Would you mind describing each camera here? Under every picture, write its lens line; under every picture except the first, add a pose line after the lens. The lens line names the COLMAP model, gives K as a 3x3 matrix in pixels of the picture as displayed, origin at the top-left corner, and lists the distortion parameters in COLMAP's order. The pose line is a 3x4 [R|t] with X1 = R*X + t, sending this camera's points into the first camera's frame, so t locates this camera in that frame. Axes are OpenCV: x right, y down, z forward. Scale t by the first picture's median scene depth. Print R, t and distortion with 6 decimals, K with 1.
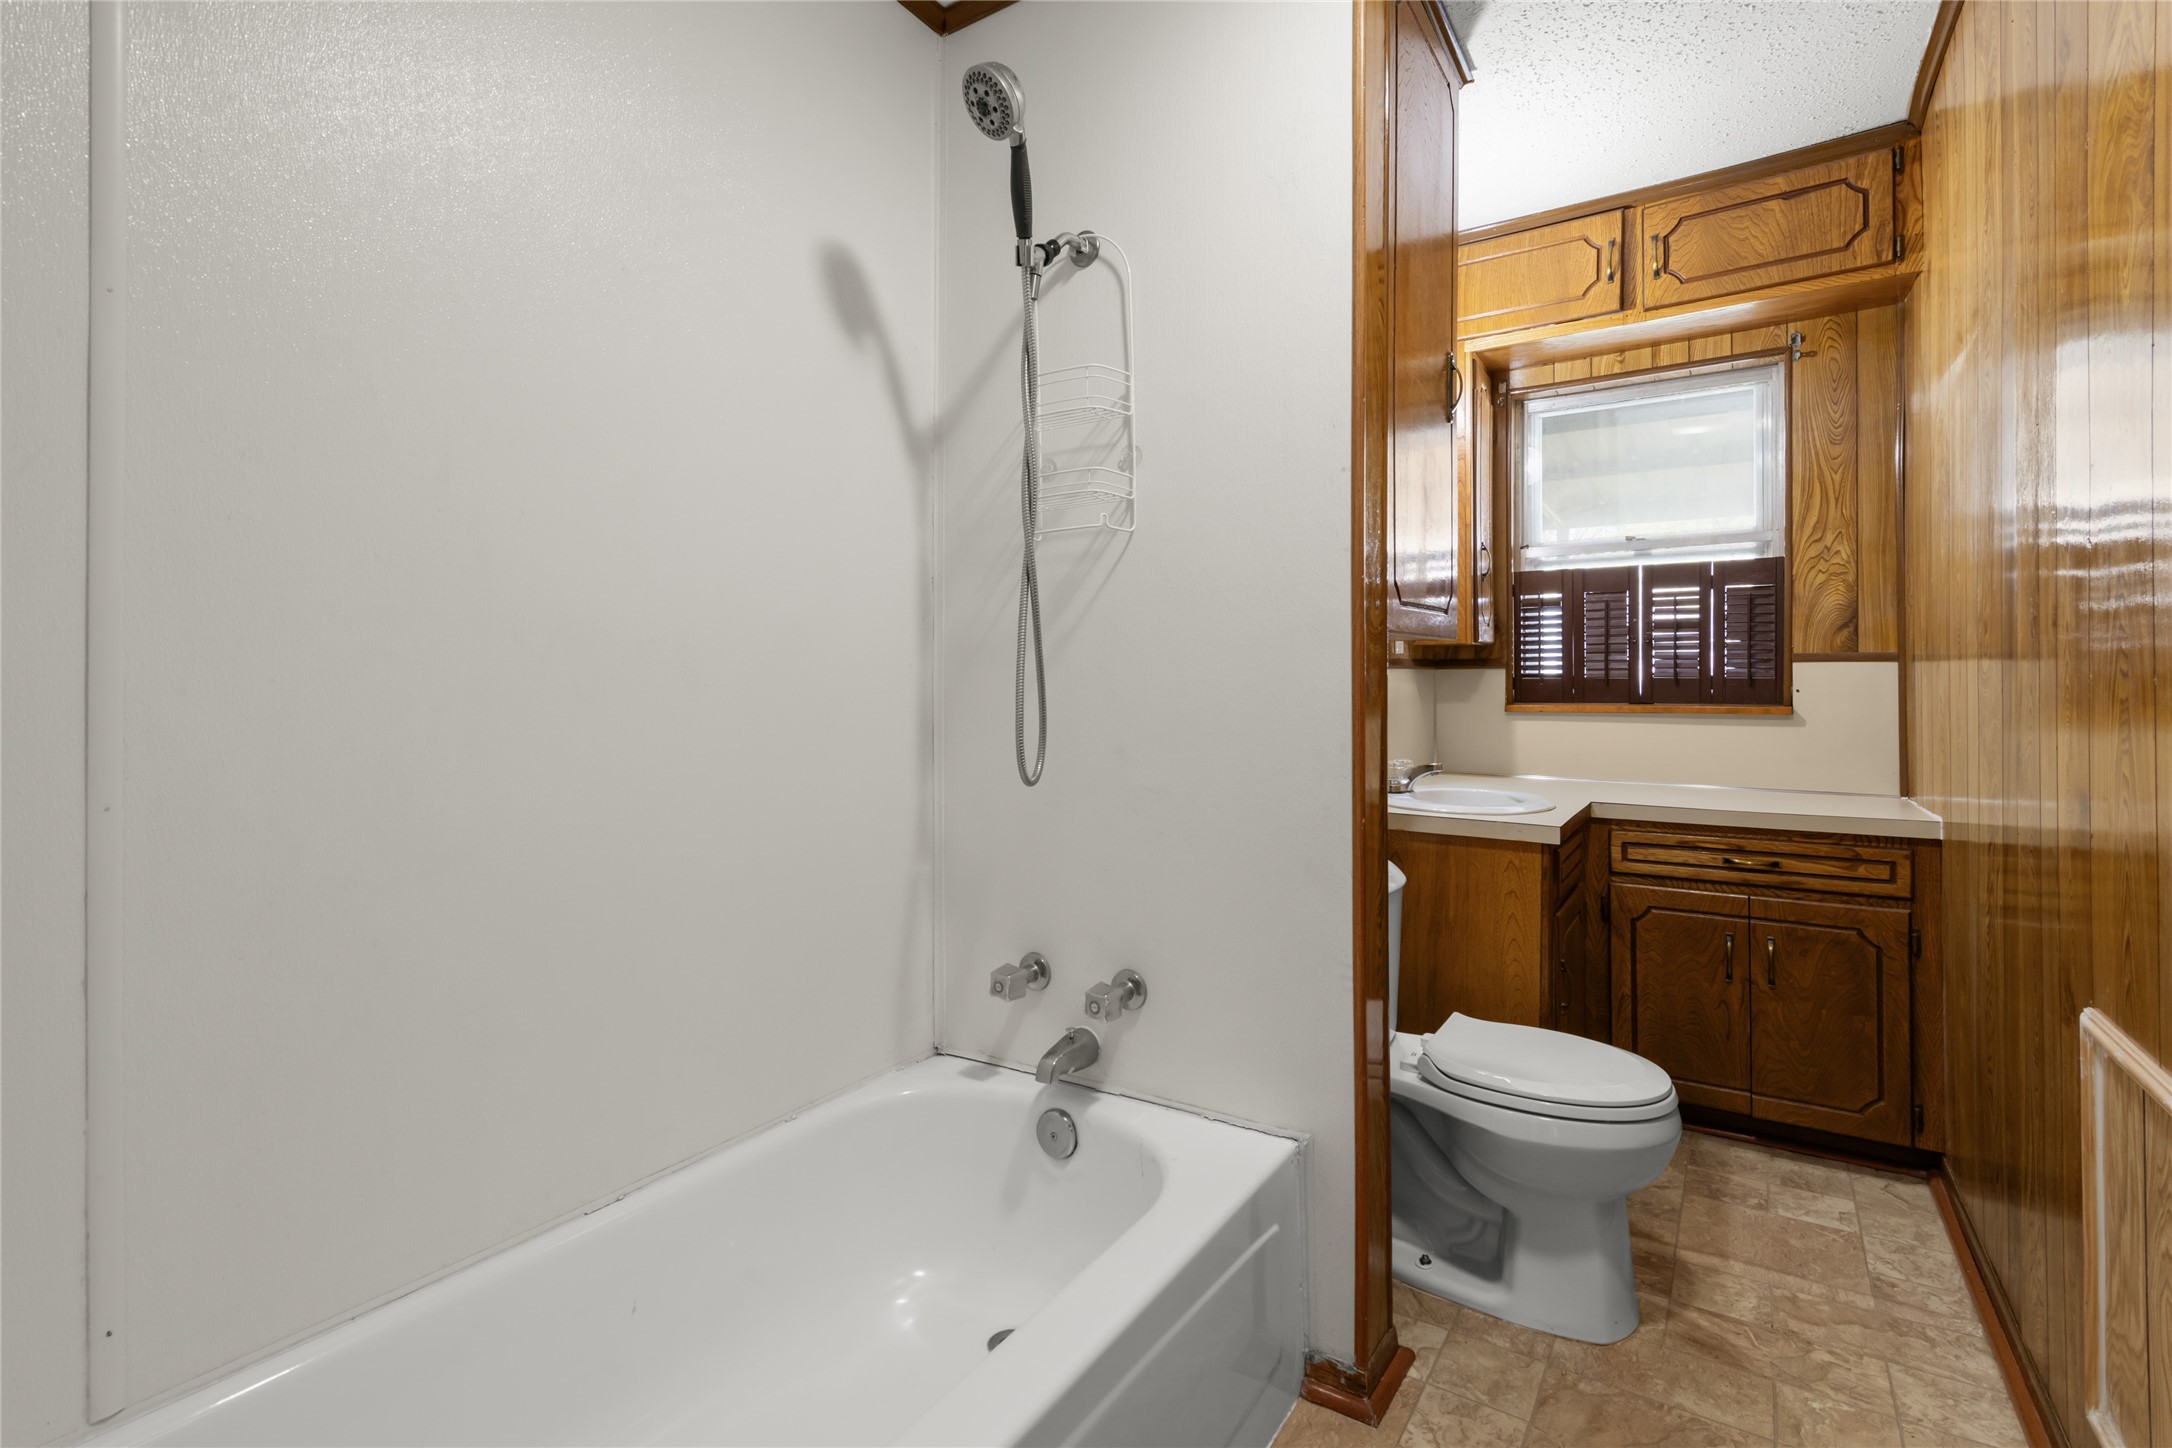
lens RADIAL K [[992.5, 0, 1090.8], [0, 992.5, 703.8], [0, 0, 1]] dist [0.004814, -0.000993]
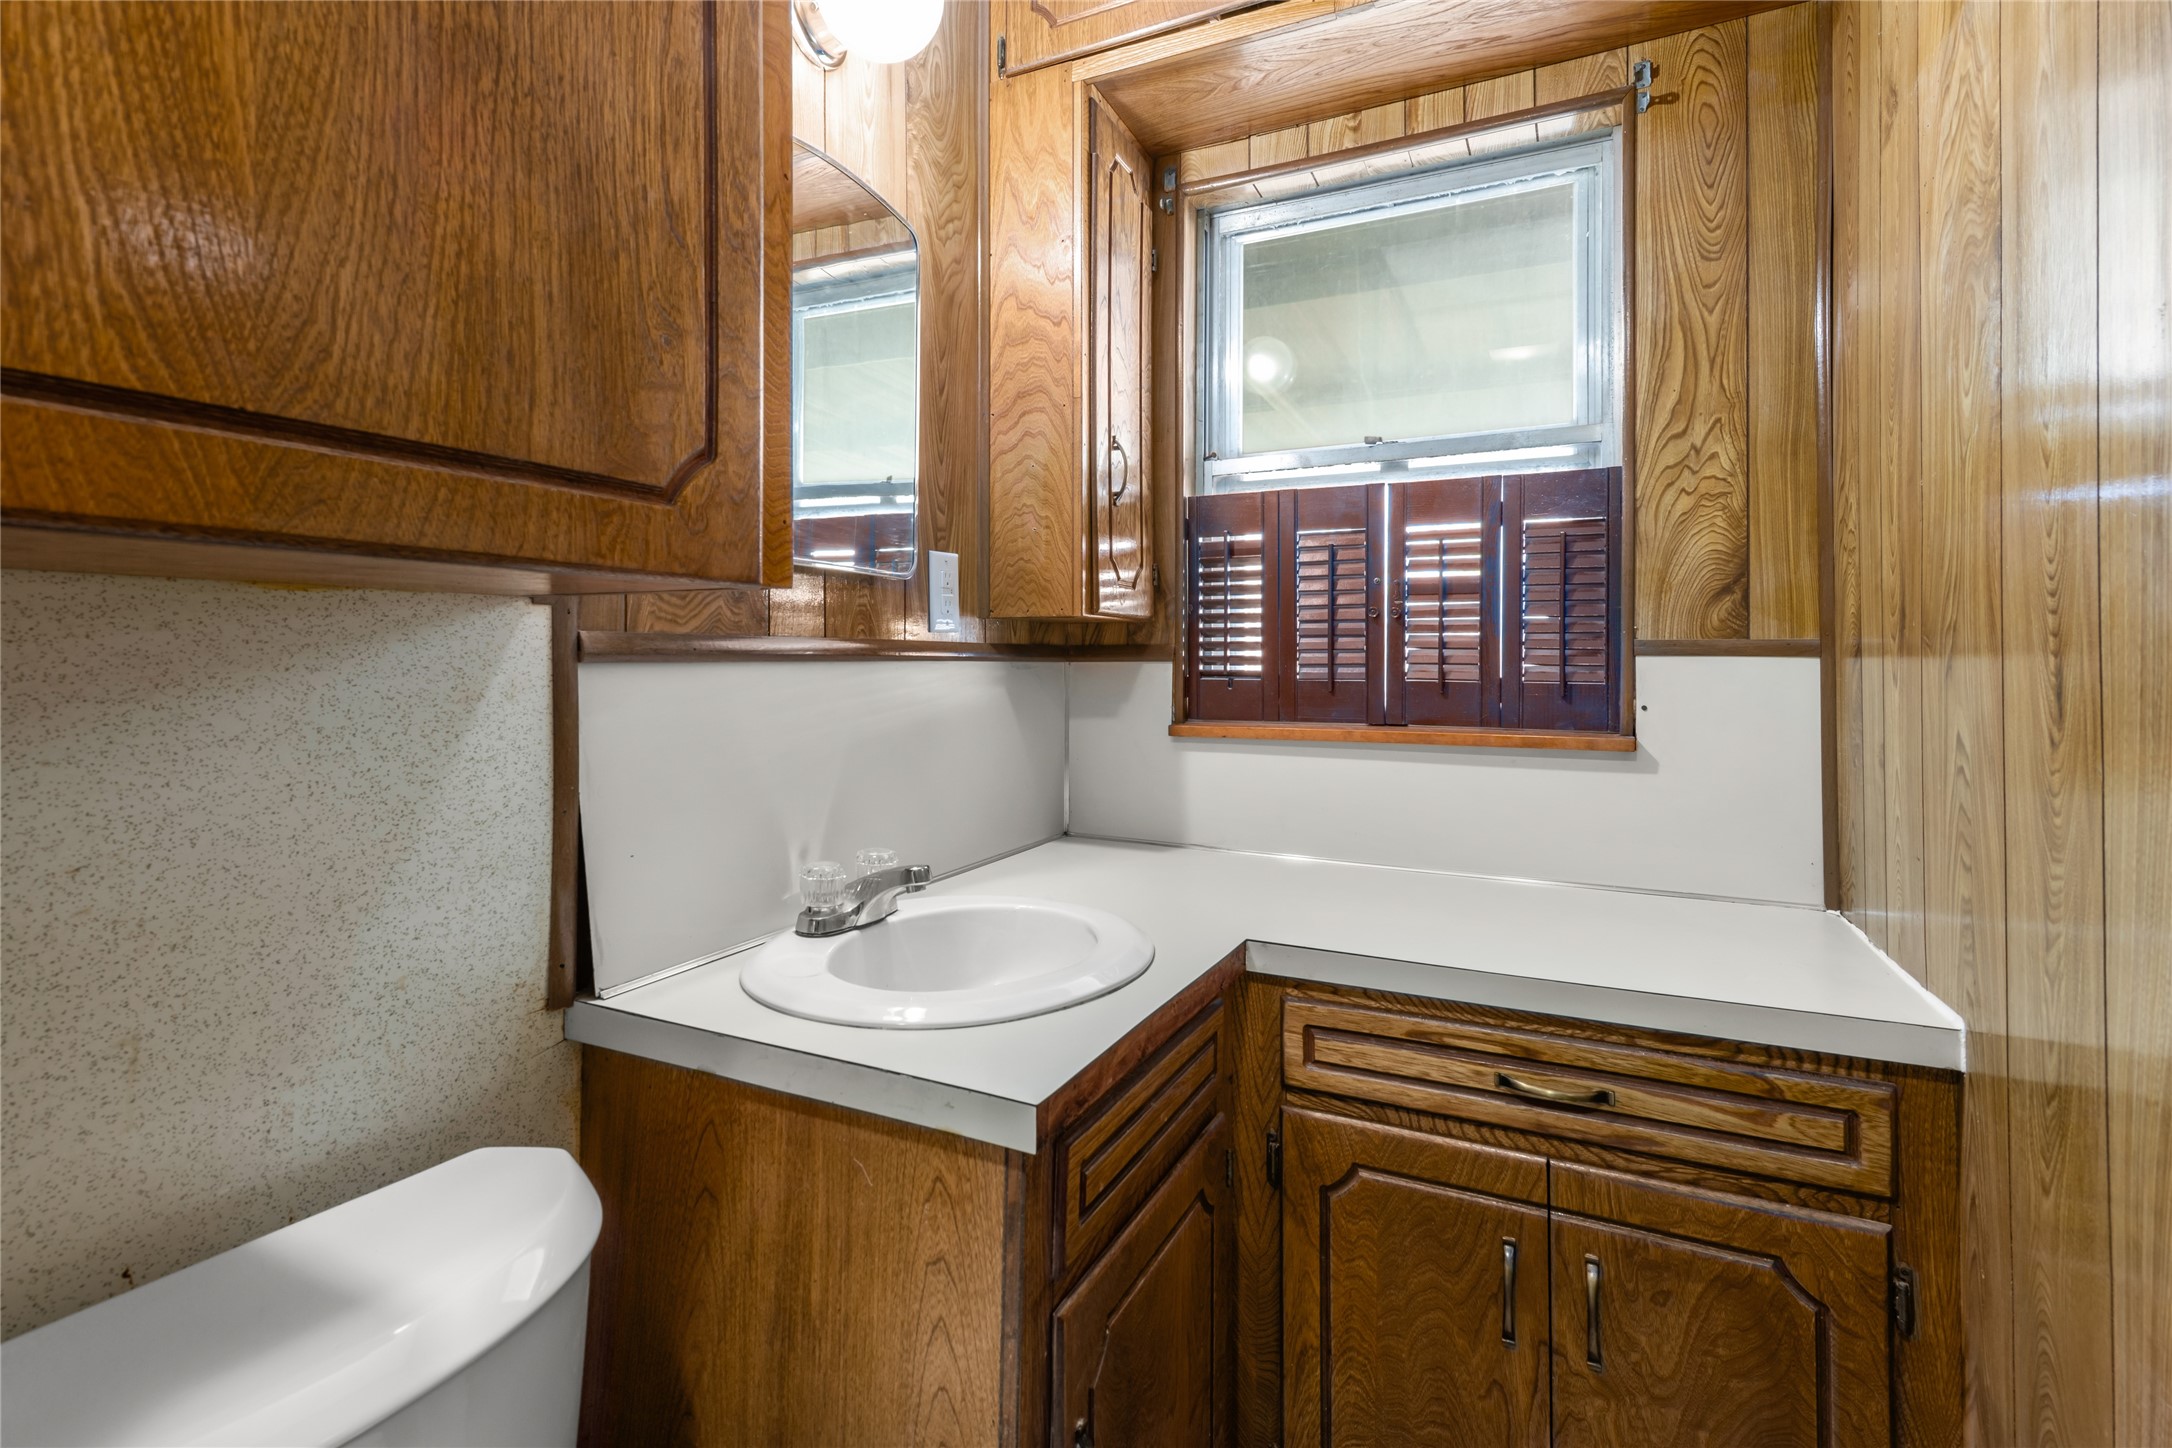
lens RADIAL K [[992.5, 0, 1061.1], [0, 992.5, 680.1], [0, 0, 1]] dist [0.004814, -0.000993]
pose [[0.995692, 0.007244, 0.092438, 0.342419], [-0.006467, 0.999941, -0.008704, -0.021759], [-0.092495, 0.008068, 0.995680, 0.488073]]
